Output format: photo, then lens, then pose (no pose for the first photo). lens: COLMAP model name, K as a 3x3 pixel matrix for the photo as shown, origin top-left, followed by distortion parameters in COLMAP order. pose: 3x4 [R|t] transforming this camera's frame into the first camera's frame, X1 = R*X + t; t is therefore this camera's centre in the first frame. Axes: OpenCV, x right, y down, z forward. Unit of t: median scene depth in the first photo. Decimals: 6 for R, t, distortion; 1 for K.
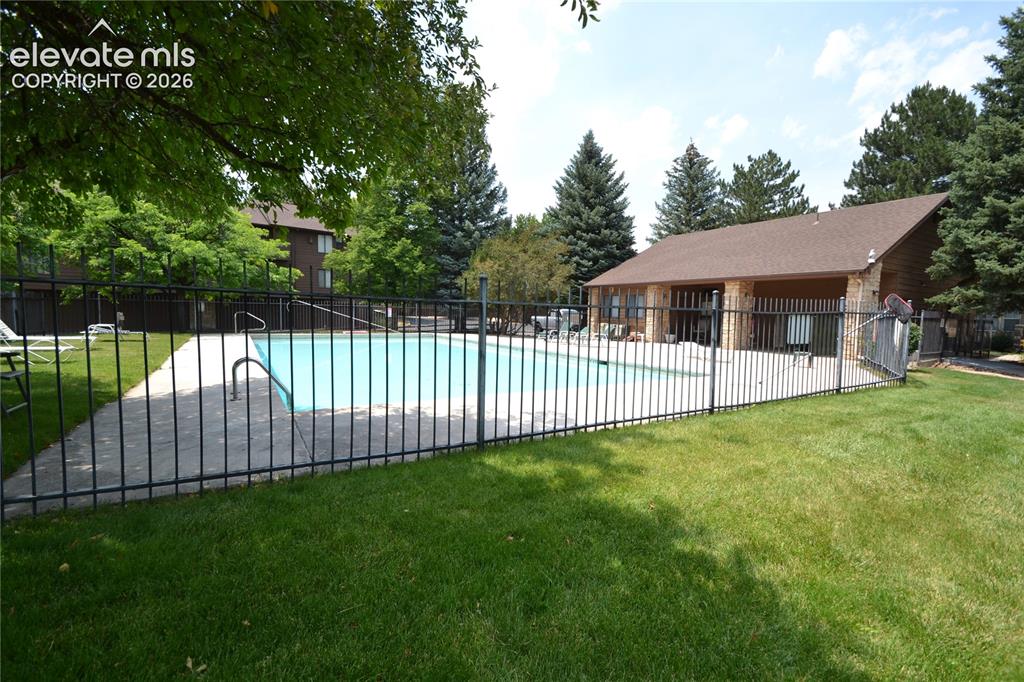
lens RADIAL K [[449.2, 0, 512.0], [0, 449.2, 341.0], [0, 0, 1]] dist [0.001402, -0.014016]
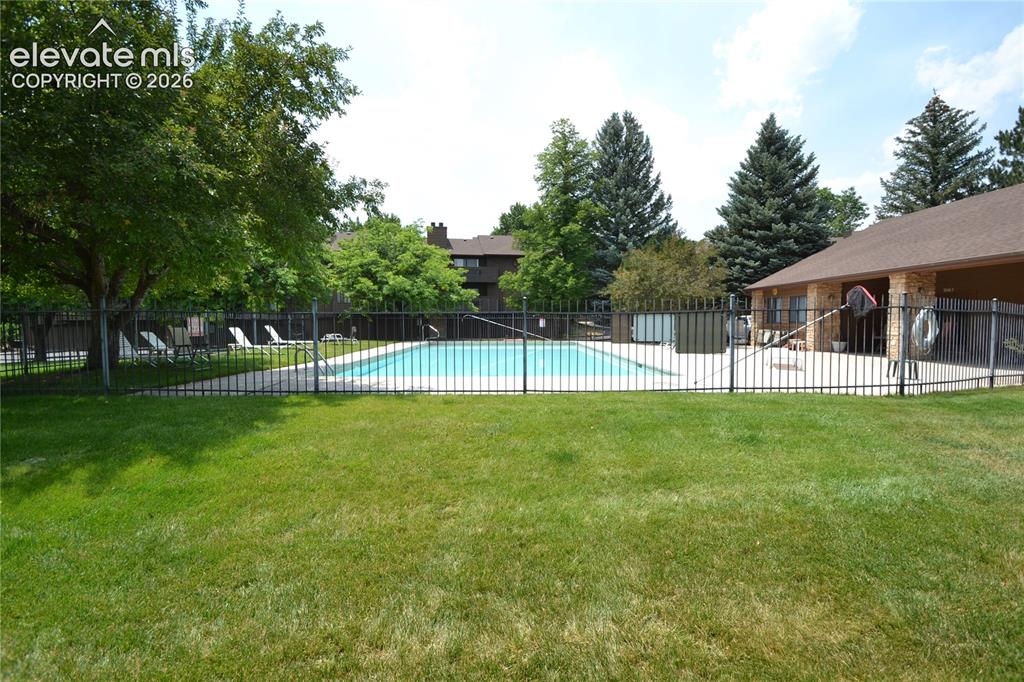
lens RADIAL K [[449.2, 0, 512.0], [0, 449.2, 341.0], [0, 0, 1]] dist [0.001402, -0.014016]
pose [[0.859919, -0.004939, -0.510407, 0.208849], [-0.010355, 0.999579, -0.027118, 0.010767], [0.510326, 0.028604, 0.859505, -0.012399]]
